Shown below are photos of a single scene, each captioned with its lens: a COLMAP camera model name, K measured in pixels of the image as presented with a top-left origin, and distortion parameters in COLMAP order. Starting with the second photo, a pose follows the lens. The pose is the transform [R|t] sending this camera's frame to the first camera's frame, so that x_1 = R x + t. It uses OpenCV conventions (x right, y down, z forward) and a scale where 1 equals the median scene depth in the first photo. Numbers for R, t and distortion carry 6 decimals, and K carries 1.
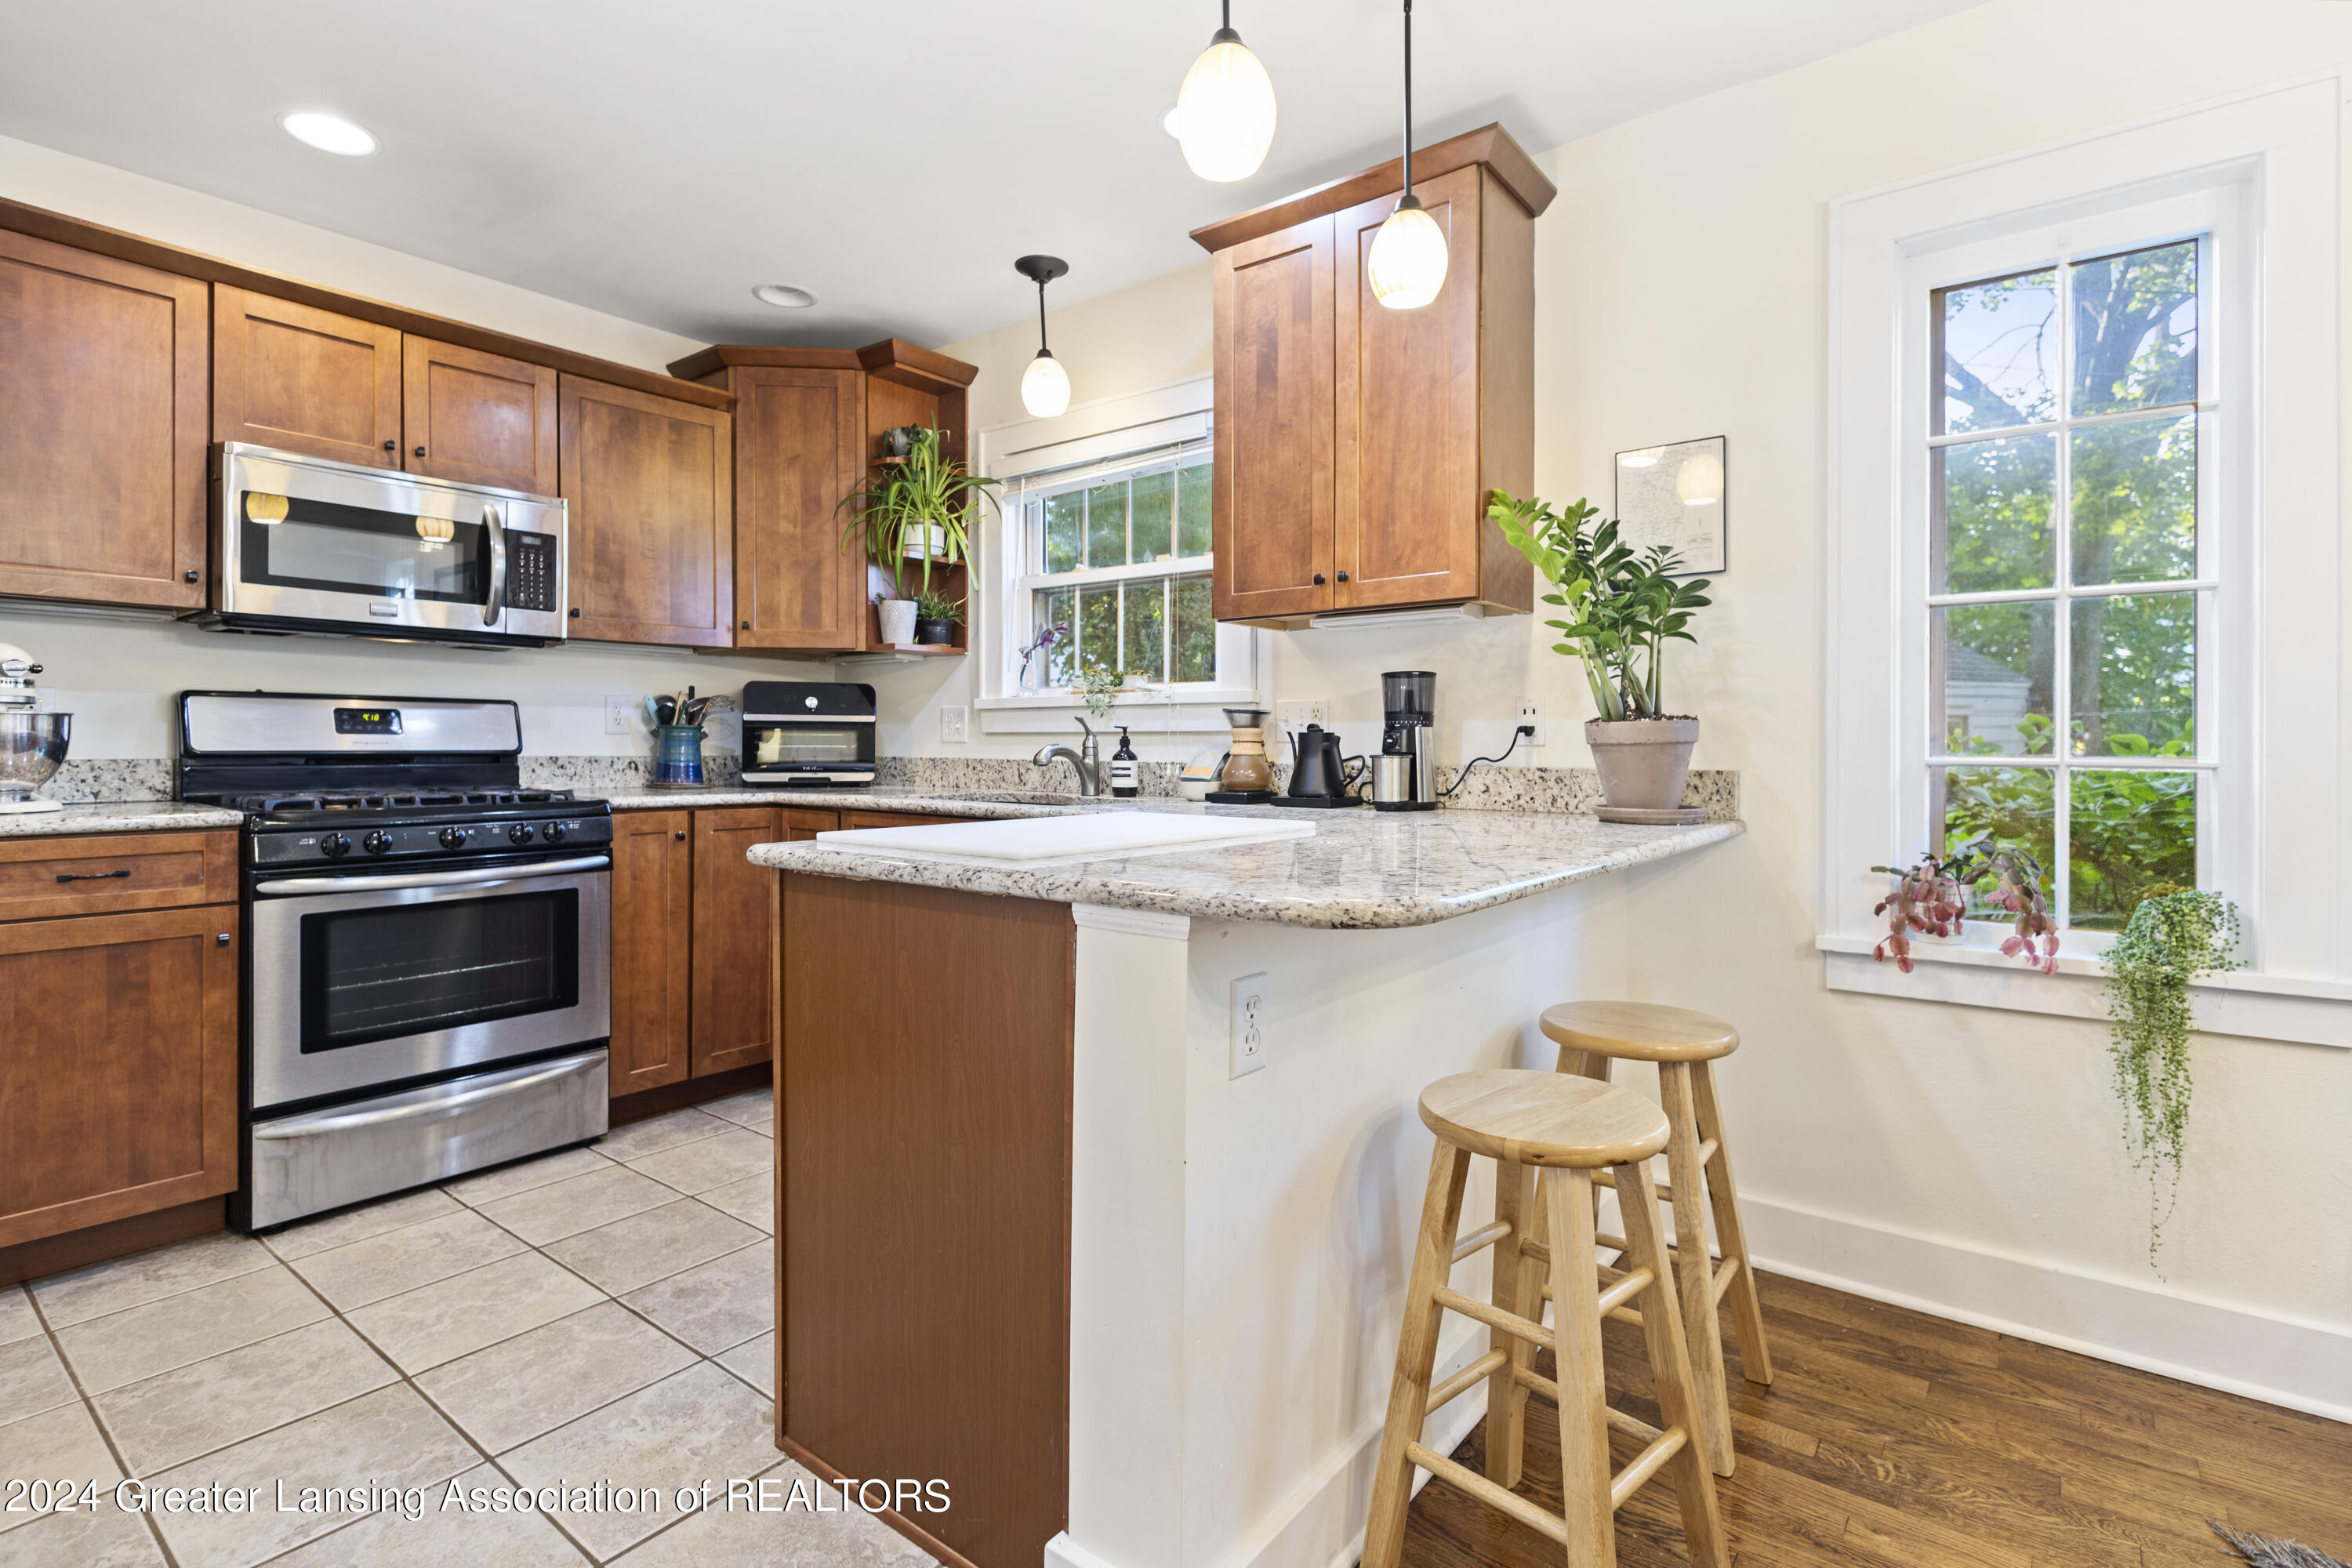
lens RADIAL K [[1115.5, 0, 1166.8], [0, 1115.5, 748.6], [0, 0, 1]] dist [0.003101, -0.000719]
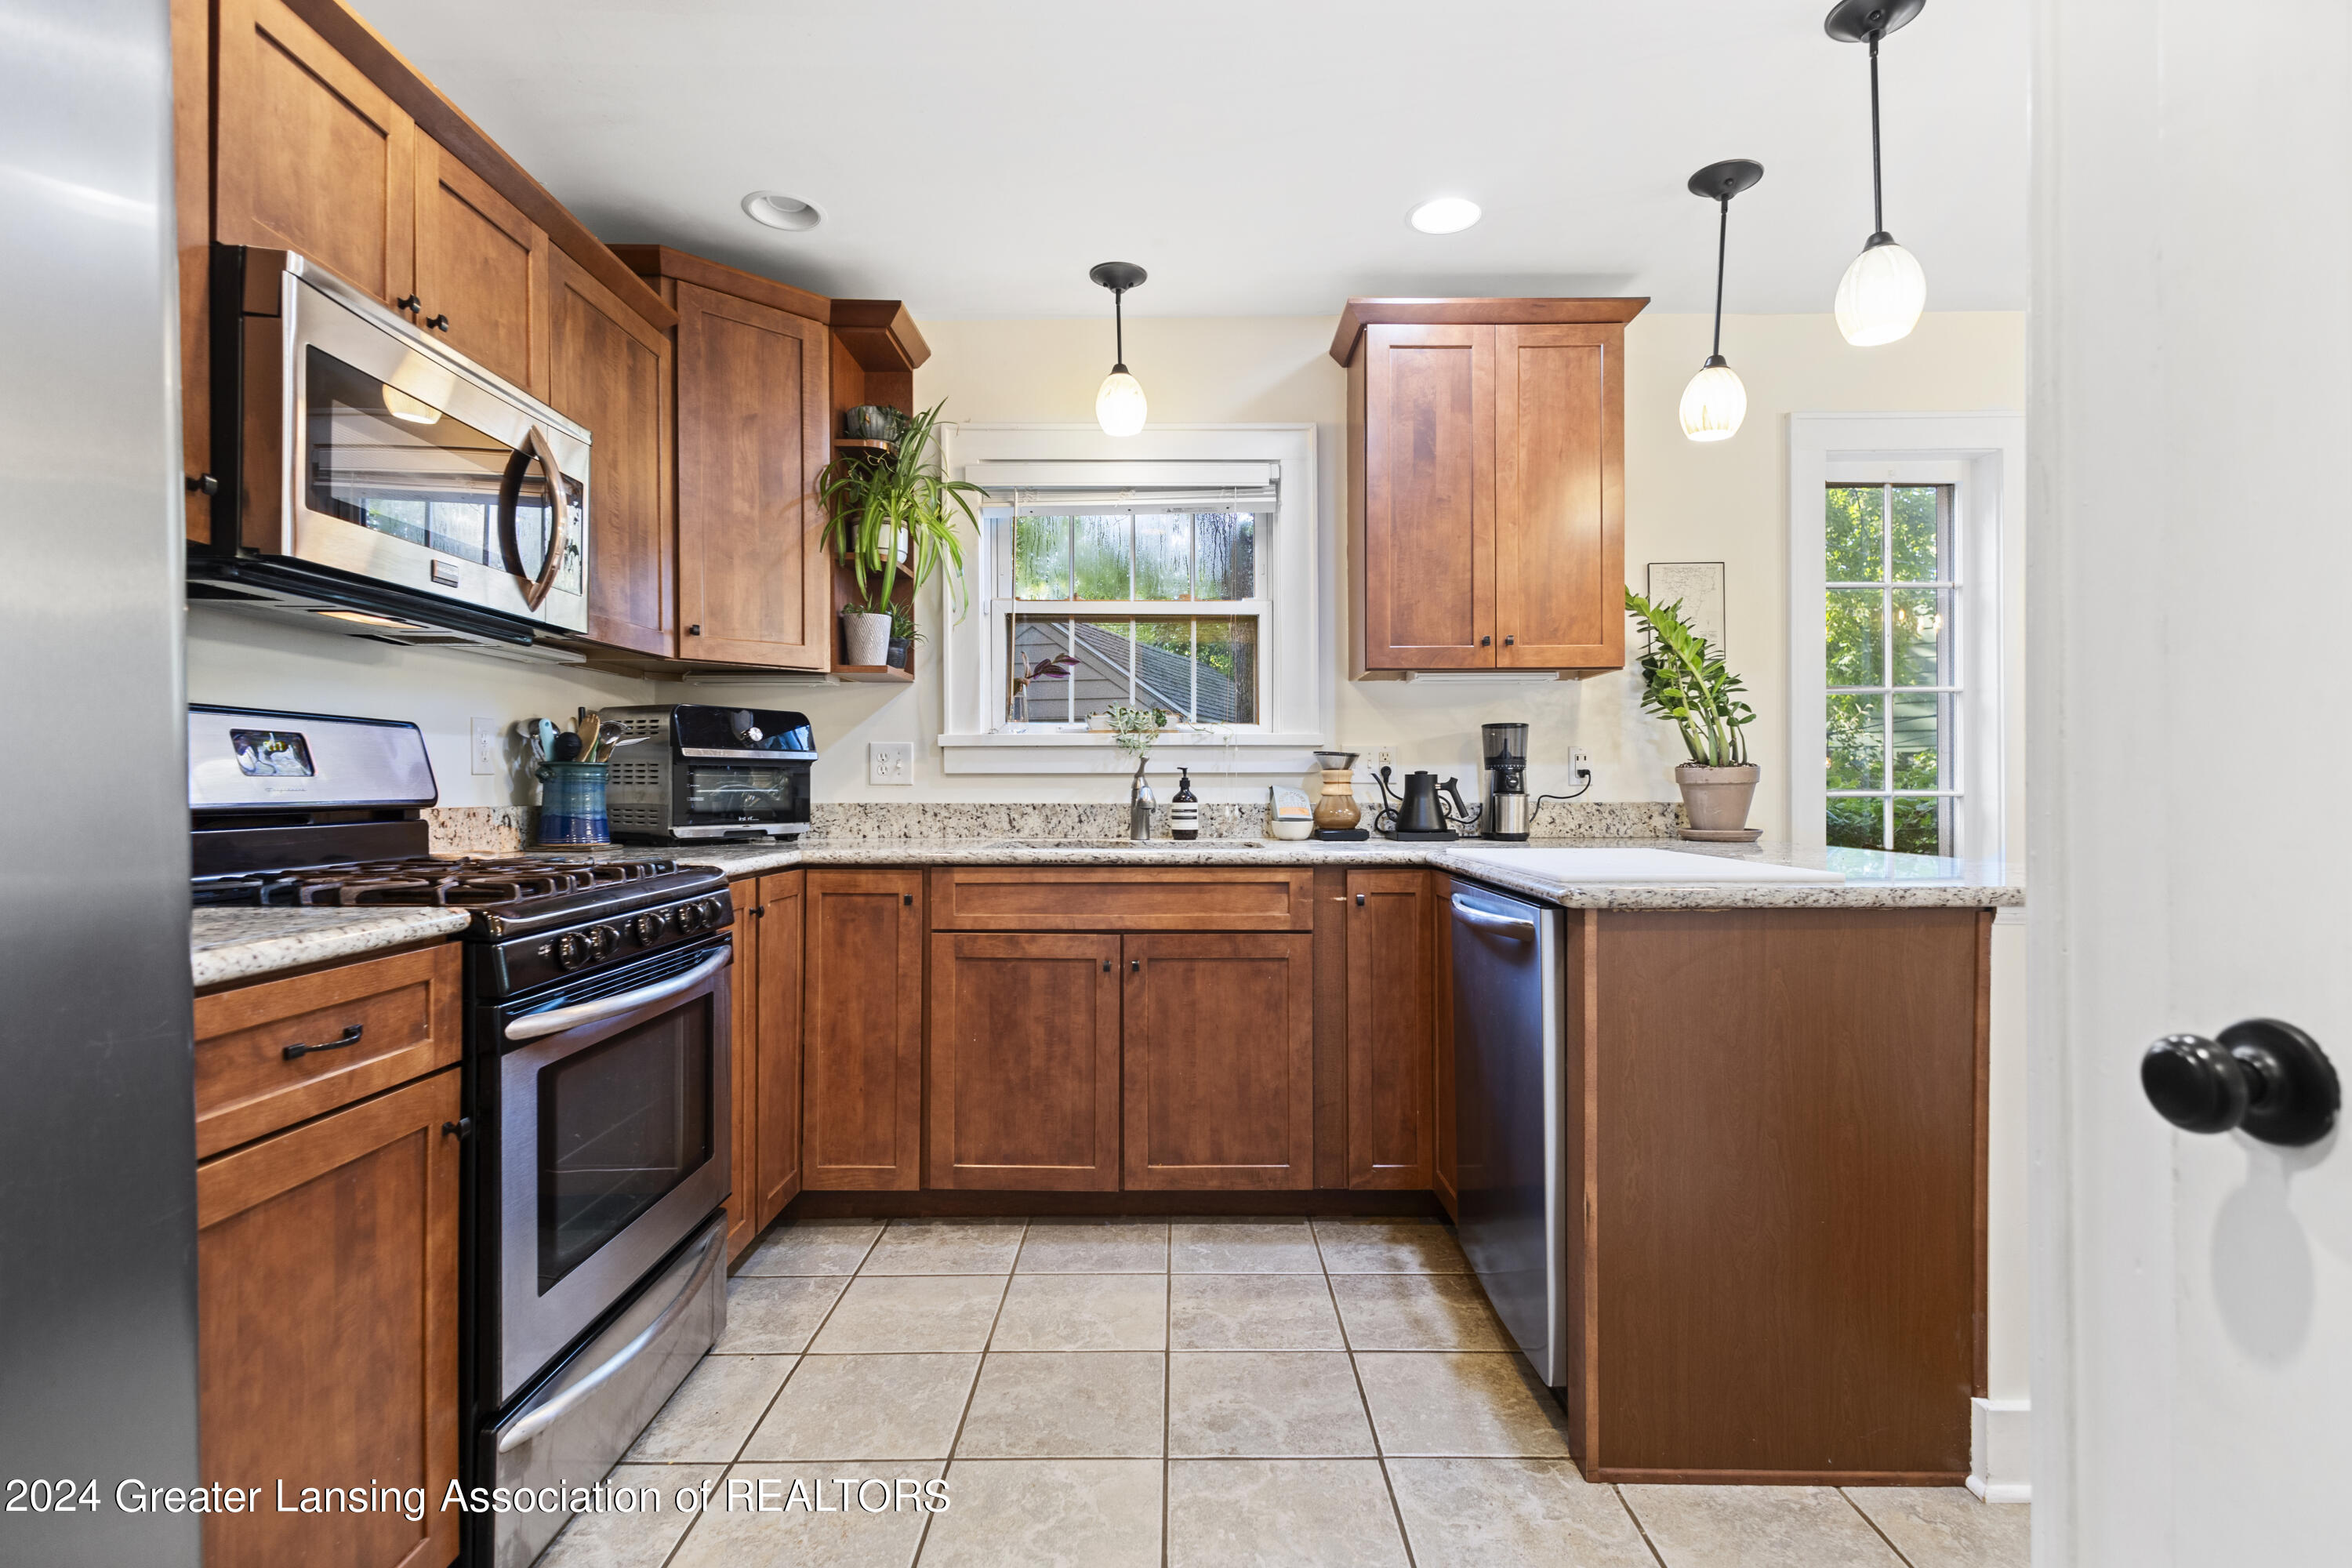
lens RADIAL K [[1144.0, 0, 1179.3], [0, 1144.0, 789.1], [0, 0, 1]] dist [0.005389, -0.000016]
pose [[0.785352, -0.006541, 0.619015, -0.729312], [0.006286, 0.999977, 0.002592, -0.004057], [-0.619018, 0.001855, 0.785375, 0.236089]]
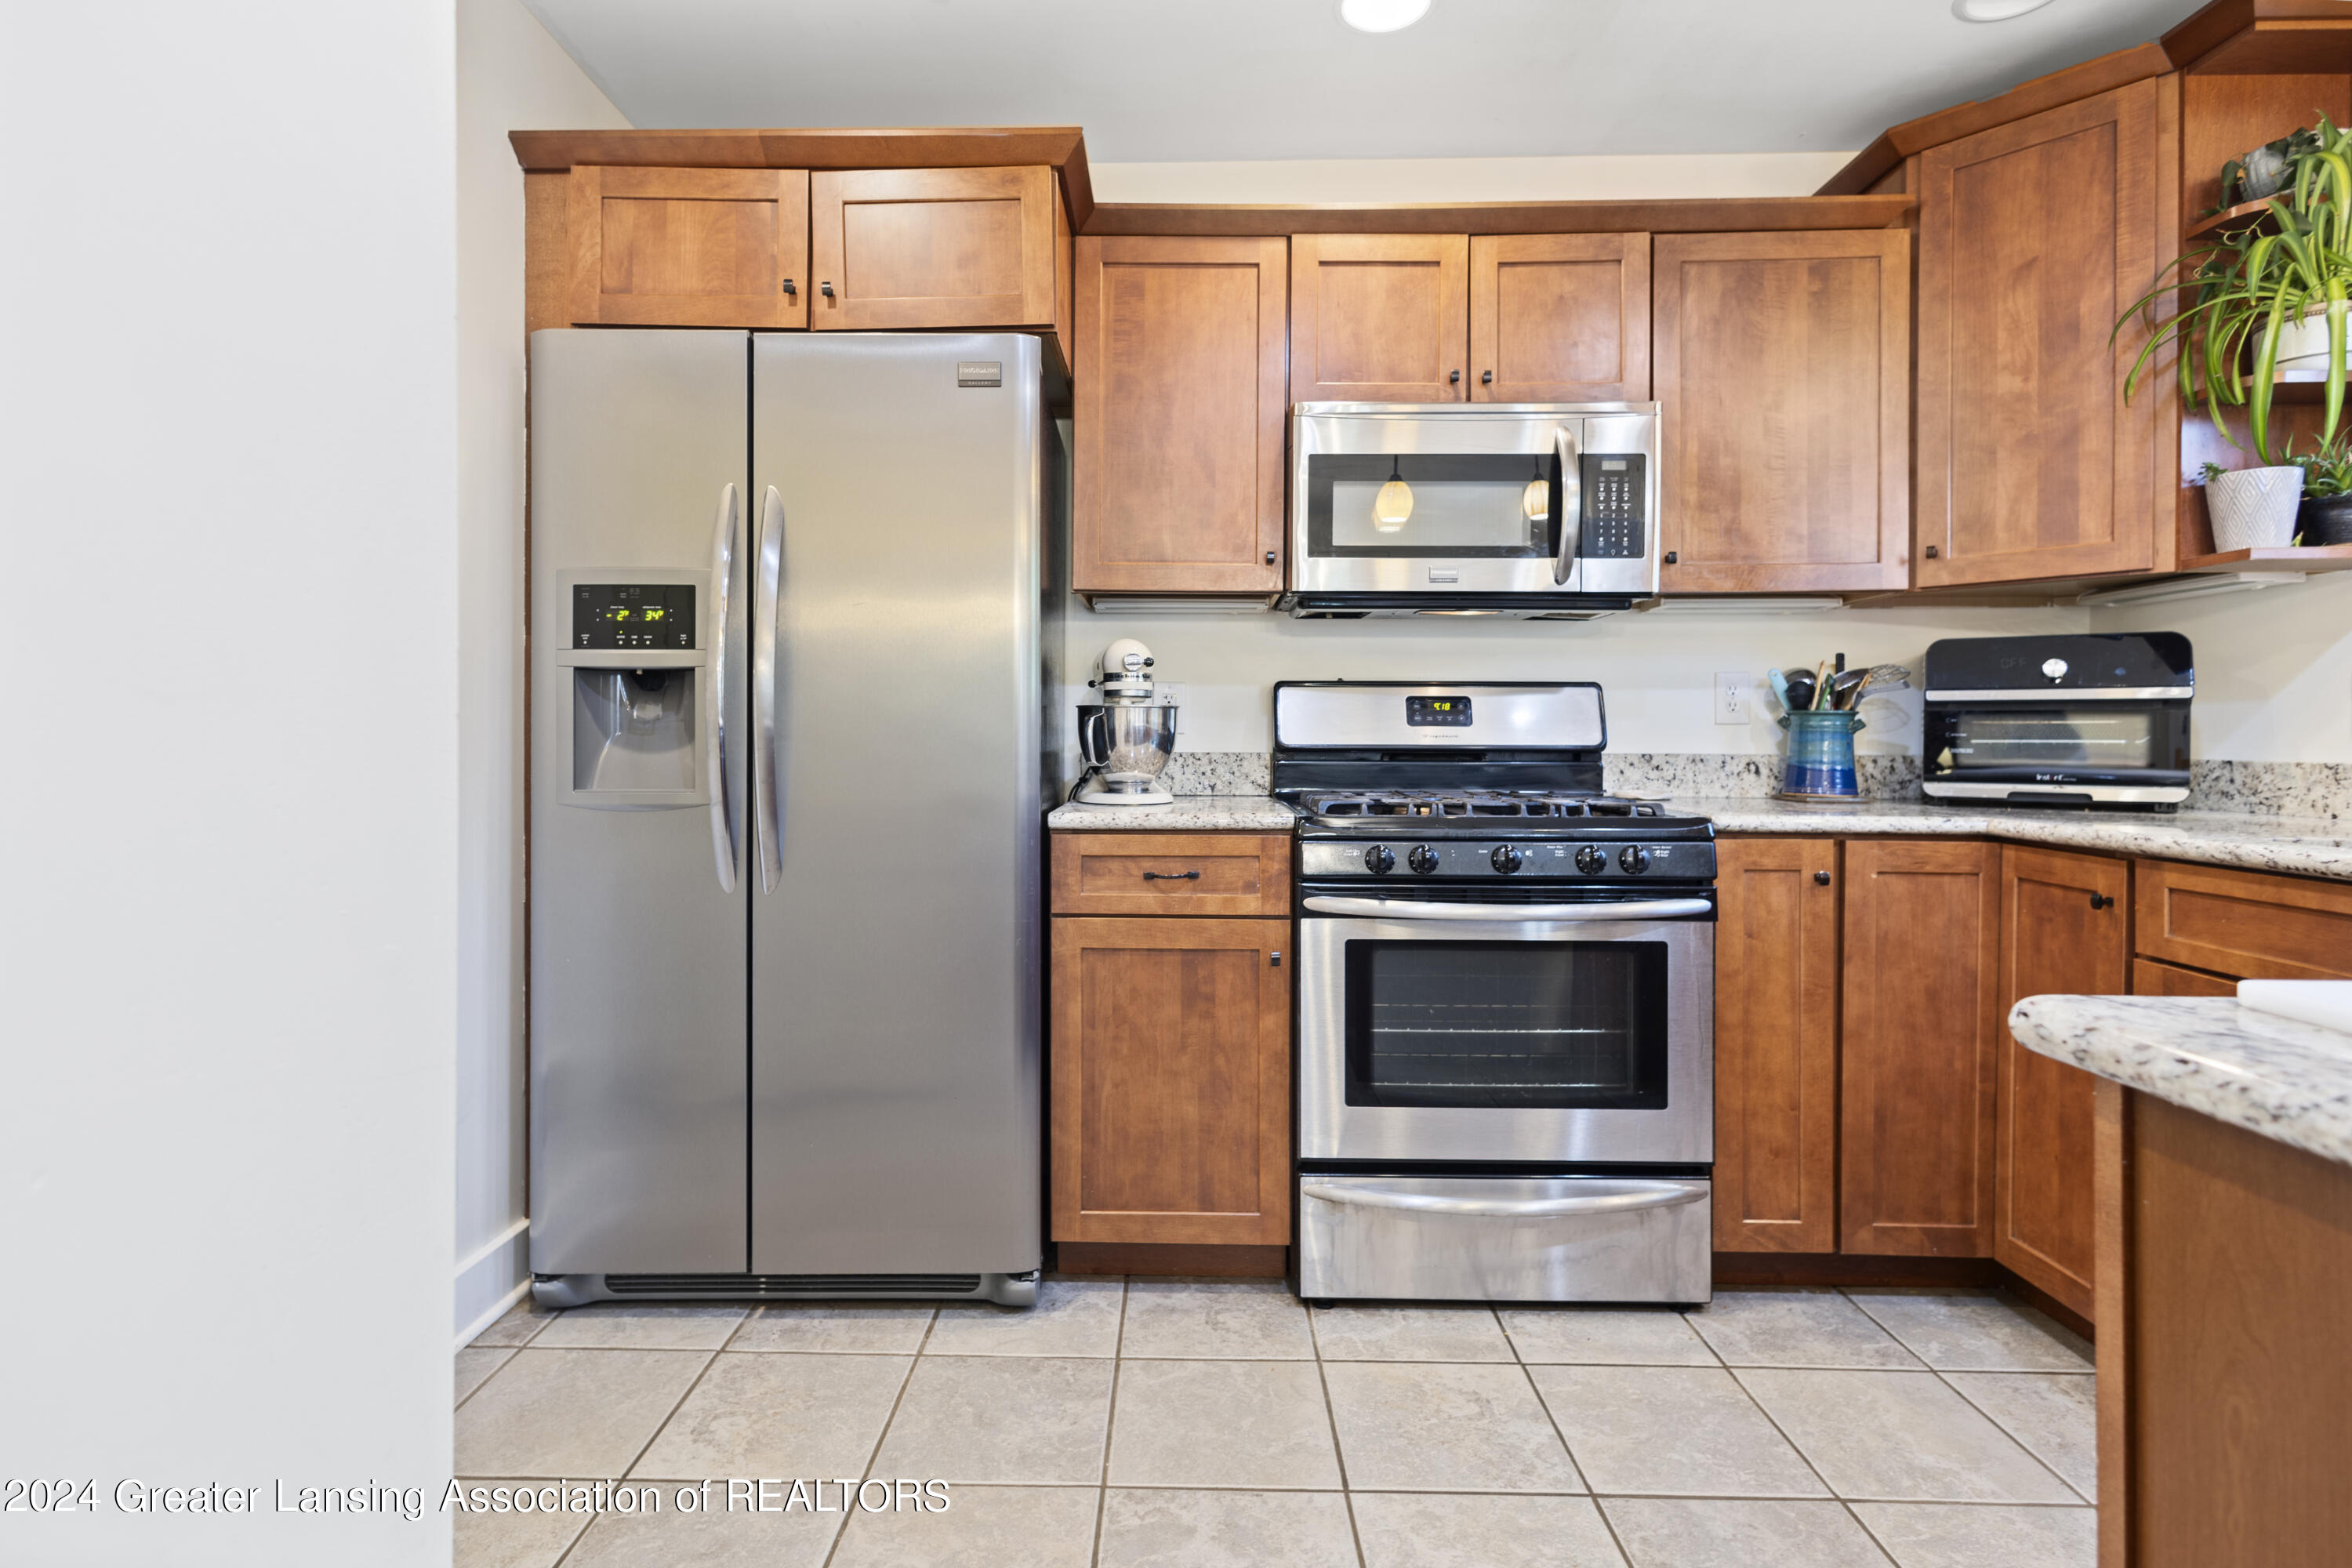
lens RADIAL K [[1154.5, 0, 1171.2], [0, 1154.5, 745.9], [0, 0, 1]] dist [0.016426, -0.000945]
pose [[0.604720, 0.004203, -0.796427, -0.133015], [-0.004181, 0.999989, 0.002103, 0.001373], [0.796427, 0.002058, 0.604731, 0.302837]]
